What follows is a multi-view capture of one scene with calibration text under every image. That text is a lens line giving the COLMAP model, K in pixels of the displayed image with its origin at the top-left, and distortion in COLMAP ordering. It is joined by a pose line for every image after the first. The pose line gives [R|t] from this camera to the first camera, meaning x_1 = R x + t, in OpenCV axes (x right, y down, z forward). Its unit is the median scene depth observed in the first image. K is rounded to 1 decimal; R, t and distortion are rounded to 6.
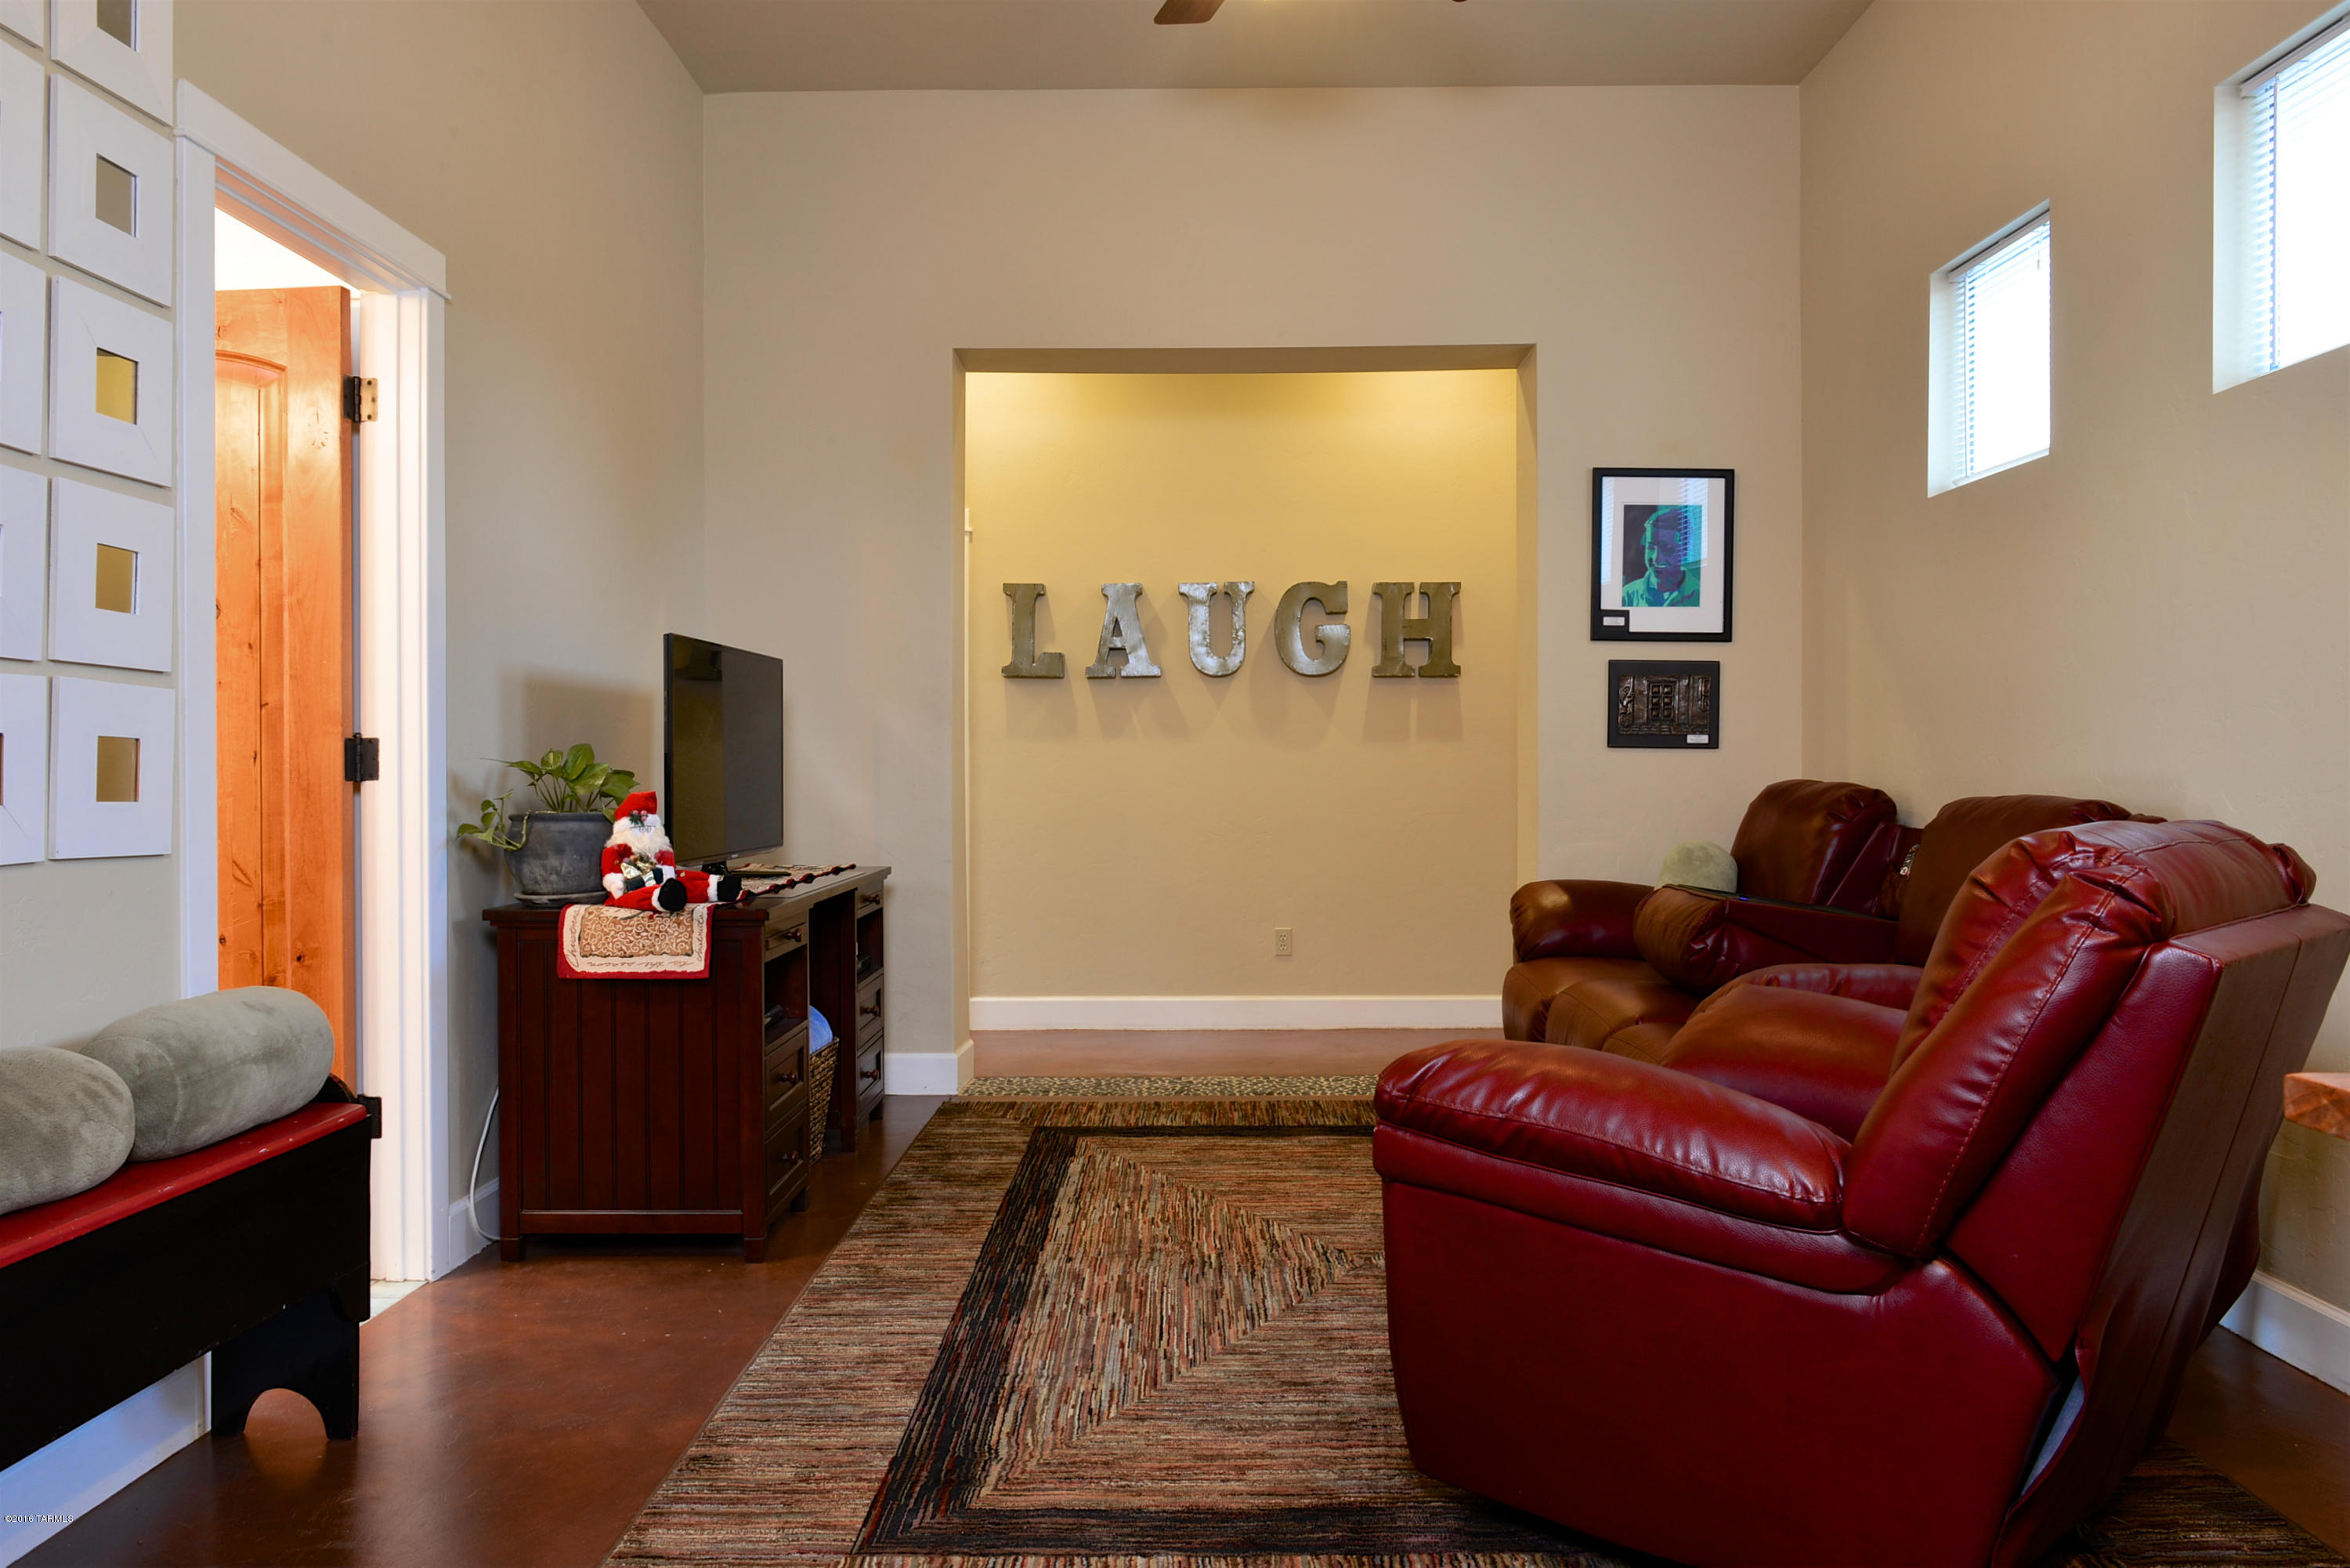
lens RADIAL K [[1656.7, 0, 1175.3], [0, 1656.7, 776.8], [0, 0, 1]] dist [-0.002013, -0.000439]
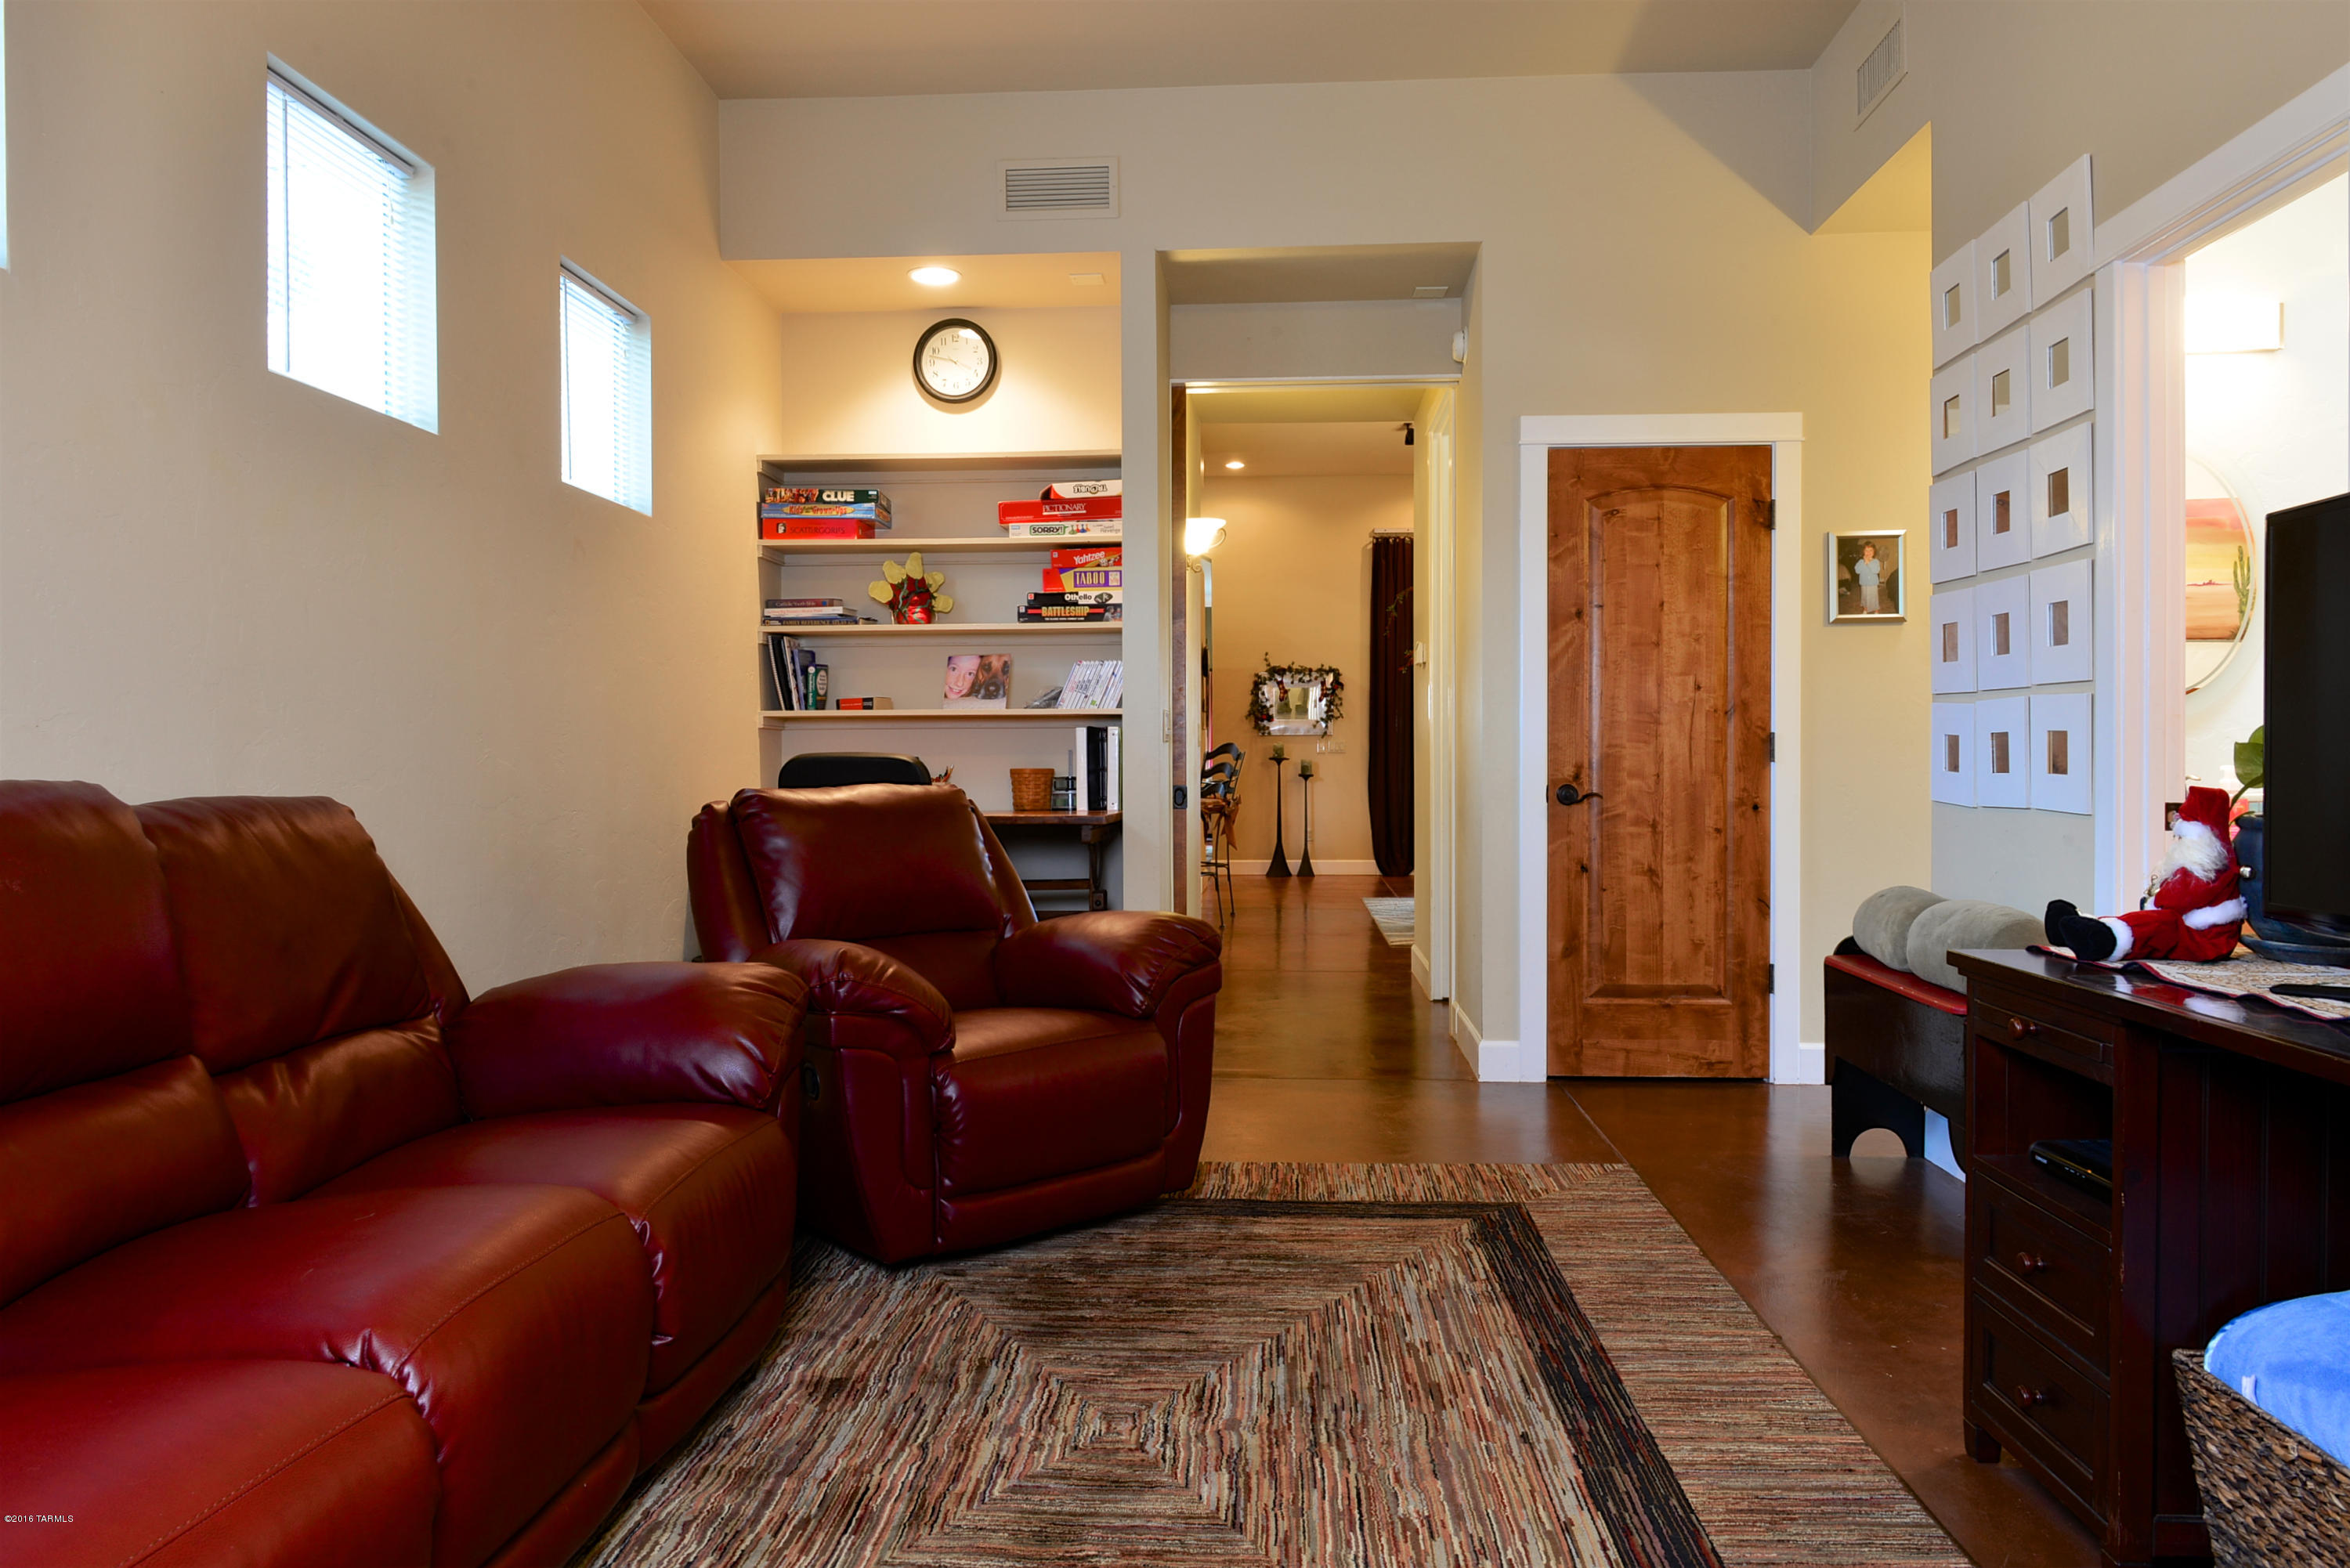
lens RADIAL K [[1656.7, 0, 1175.5], [0, 1656.7, 778.7], [0, 0, 1]] dist [-0.002013, -0.000439]
pose [[-0.998601, 0.006354, 0.052489, 0.052510], [0.007154, 0.999861, 0.015066, -0.006661], [-0.052386, 0.015420, -0.998508, 1.894033]]
